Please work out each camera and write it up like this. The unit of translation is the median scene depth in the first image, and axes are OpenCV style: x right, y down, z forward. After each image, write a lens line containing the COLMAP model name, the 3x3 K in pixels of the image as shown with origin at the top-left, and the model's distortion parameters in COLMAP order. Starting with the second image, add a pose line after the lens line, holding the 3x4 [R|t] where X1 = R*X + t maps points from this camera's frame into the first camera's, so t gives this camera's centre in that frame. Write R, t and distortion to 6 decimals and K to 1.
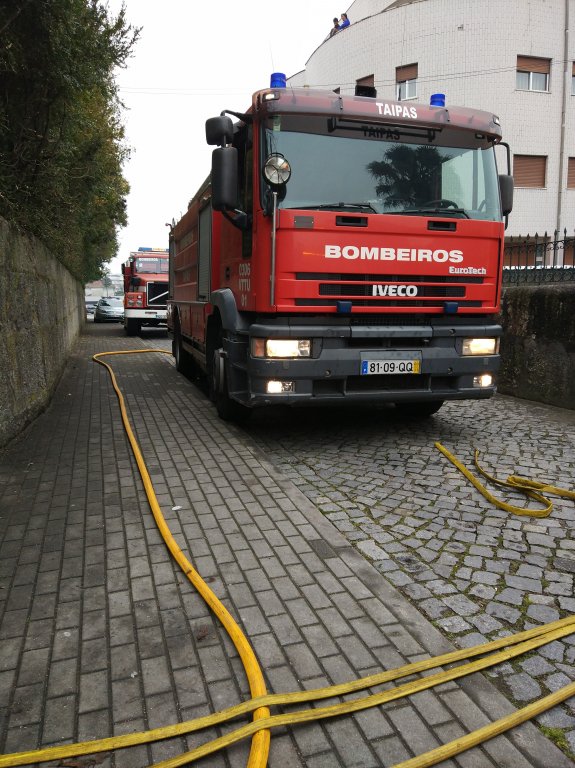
lens RADIAL K [[606.8, 0, 287.5], [0, 606.8, 384.0], [0, 0, 1]] dist [-0.002574, -0.047689]
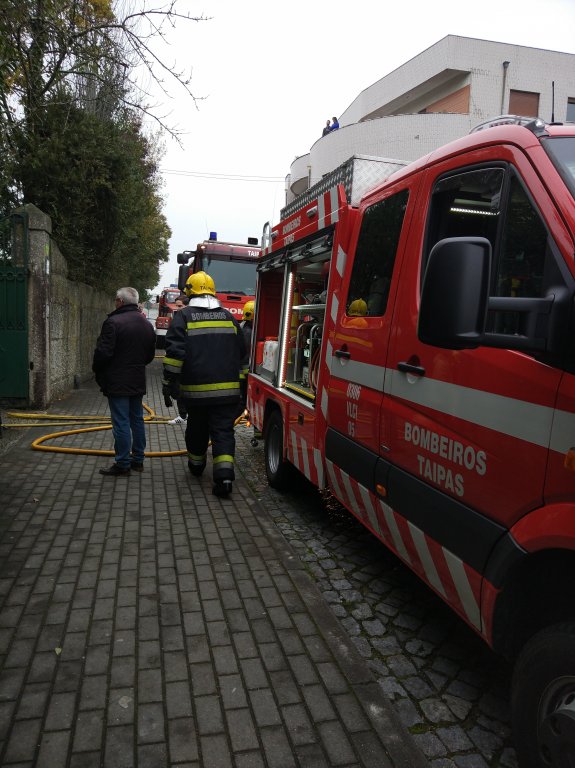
lens RADIAL K [[601.8, 0, 275.0], [0, 601.8, 399.7], [0, 0, 1]] dist [0.006964, -0.067605]
pose [[0.994178, 0.071449, -0.080653, 0.469279], [-0.072952, 0.997210, -0.015844, 0.155888], [0.079296, 0.021635, 0.996616, -1.314942]]
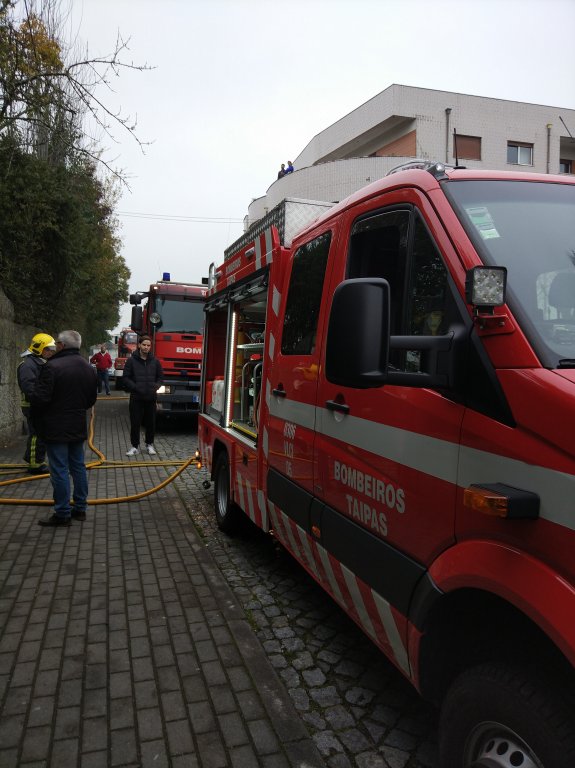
lens RADIAL K [[606.8, 0, 287.5], [0, 606.8, 384.0], [0, 0, 1]] dist [-0.002574, -0.047689]
pose [[0.999313, 0.035400, -0.010953, 0.505355], [-0.036366, 0.993648, -0.106492, 0.149835], [0.007114, 0.106817, 0.994253, -1.309366]]
